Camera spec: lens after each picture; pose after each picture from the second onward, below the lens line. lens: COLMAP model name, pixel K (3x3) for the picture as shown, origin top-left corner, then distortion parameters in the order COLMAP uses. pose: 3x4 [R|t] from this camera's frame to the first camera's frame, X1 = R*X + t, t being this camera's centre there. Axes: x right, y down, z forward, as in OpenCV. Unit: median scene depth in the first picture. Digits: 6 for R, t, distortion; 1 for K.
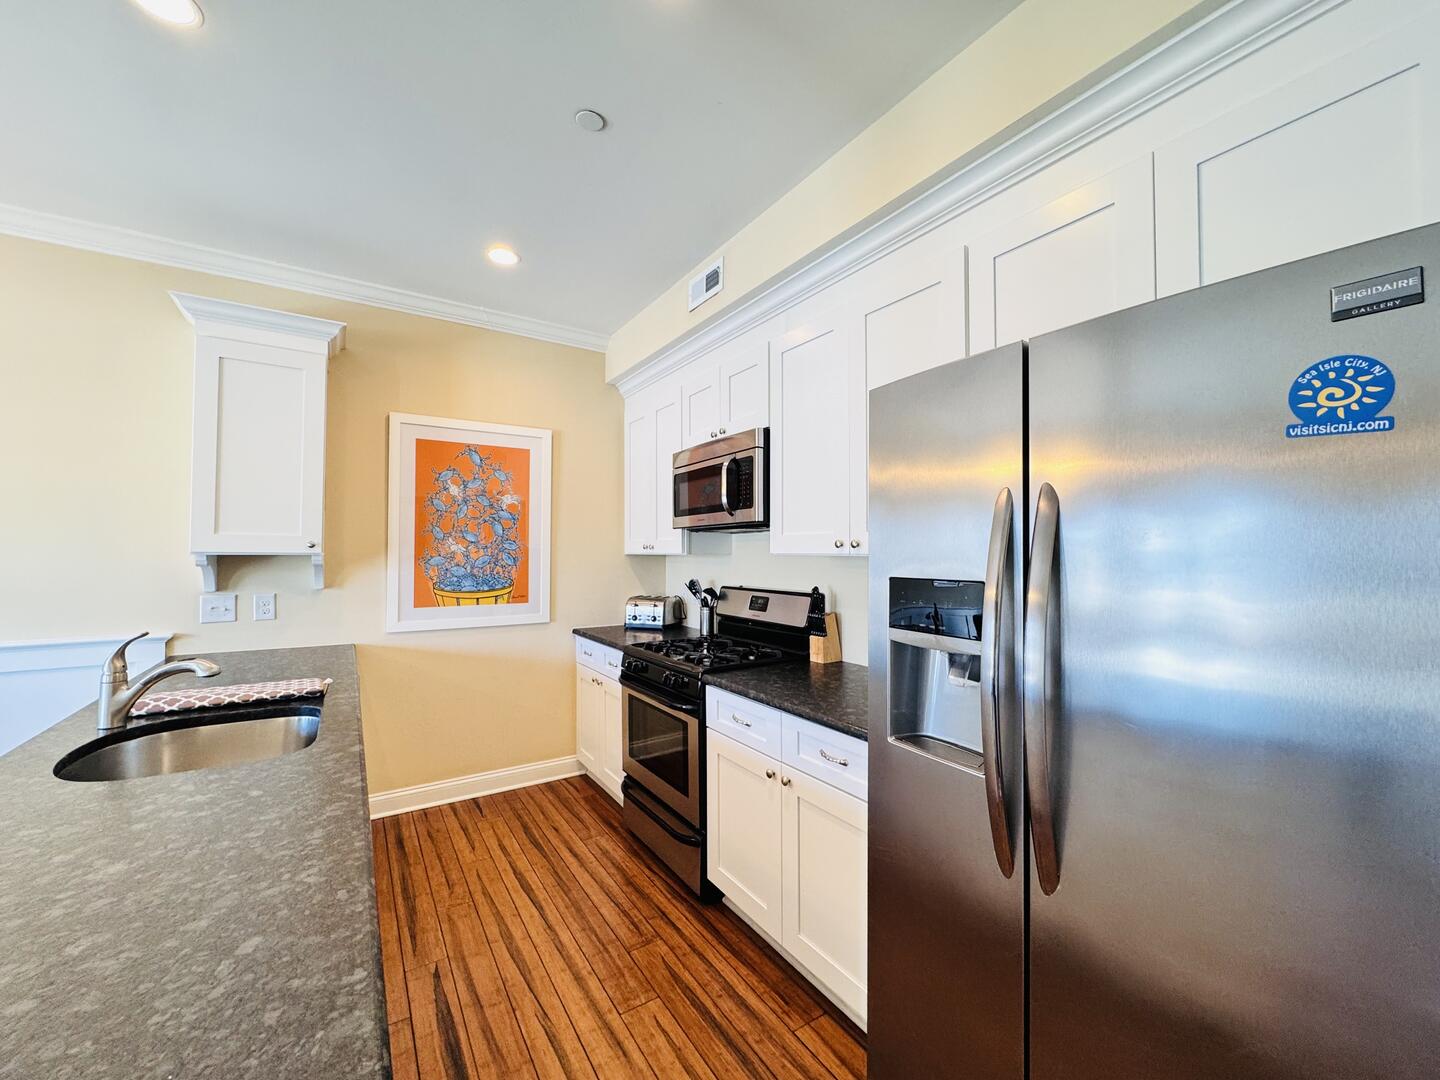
lens RADIAL K [[571.8, 0, 716.5], [0, 571.8, 542.6], [0, 0, 1]] dist [-0.003691, 0.000291]
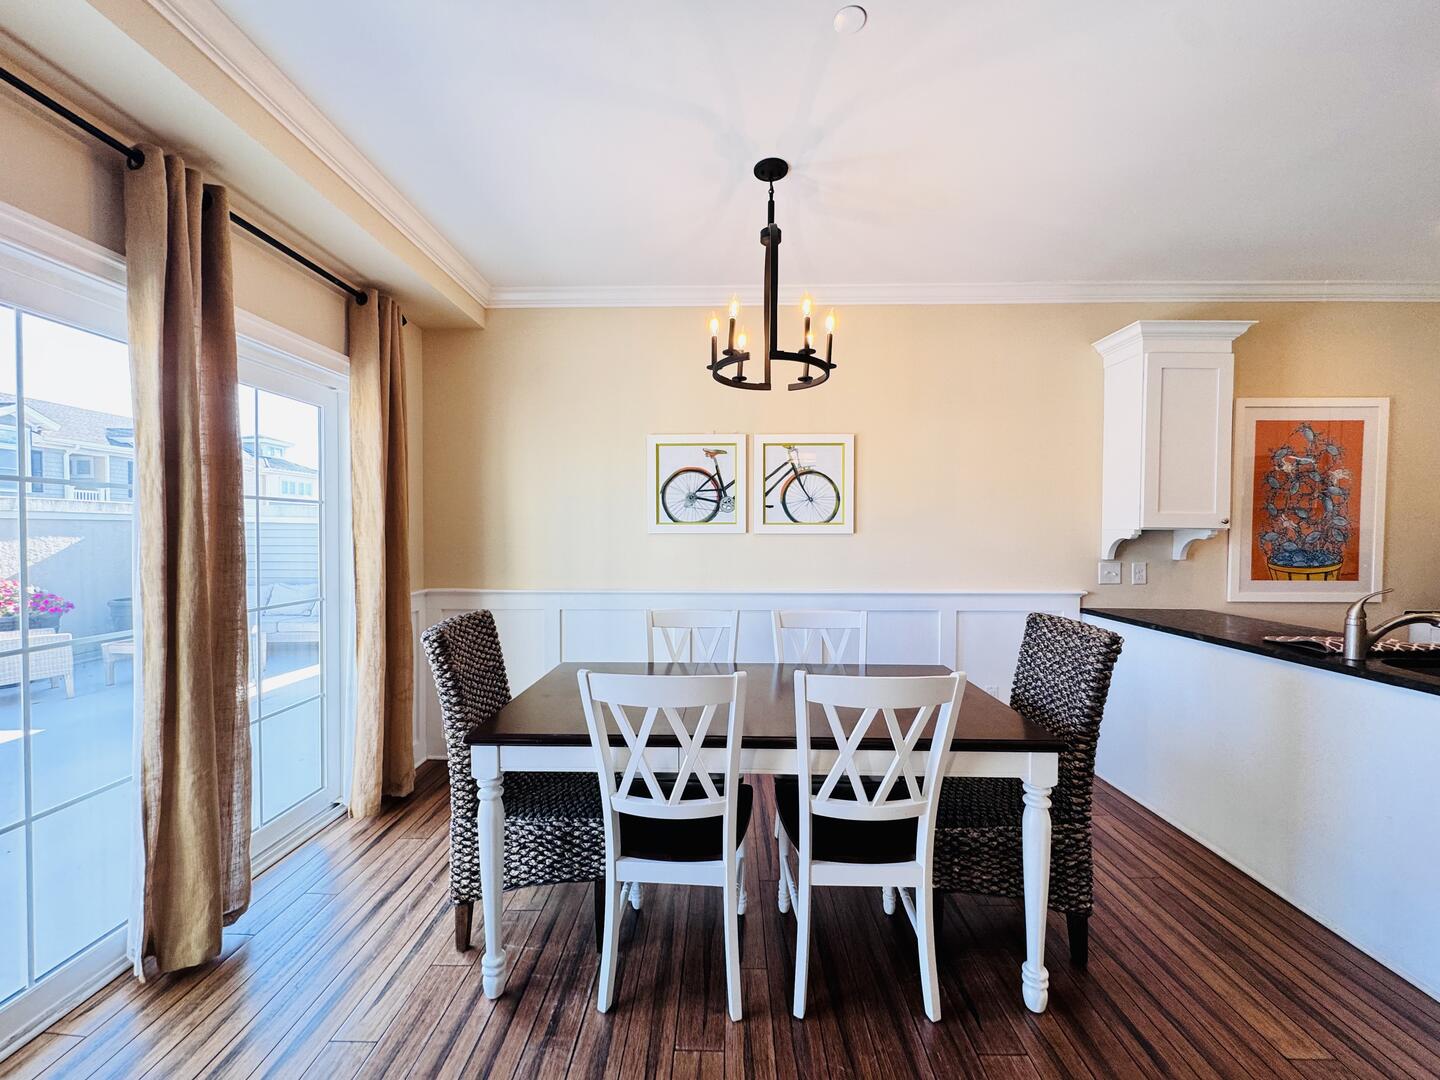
lens RADIAL K [[571.8, 0, 716.5], [0, 571.8, 542.6], [0, 0, 1]] dist [-0.003691, 0.000291]
pose [[0.831028, 0.012674, -0.556086, -0.742291], [0.008587, 0.999329, 0.035609, -0.002534], [0.556164, -0.034367, 0.830362, -0.423548]]
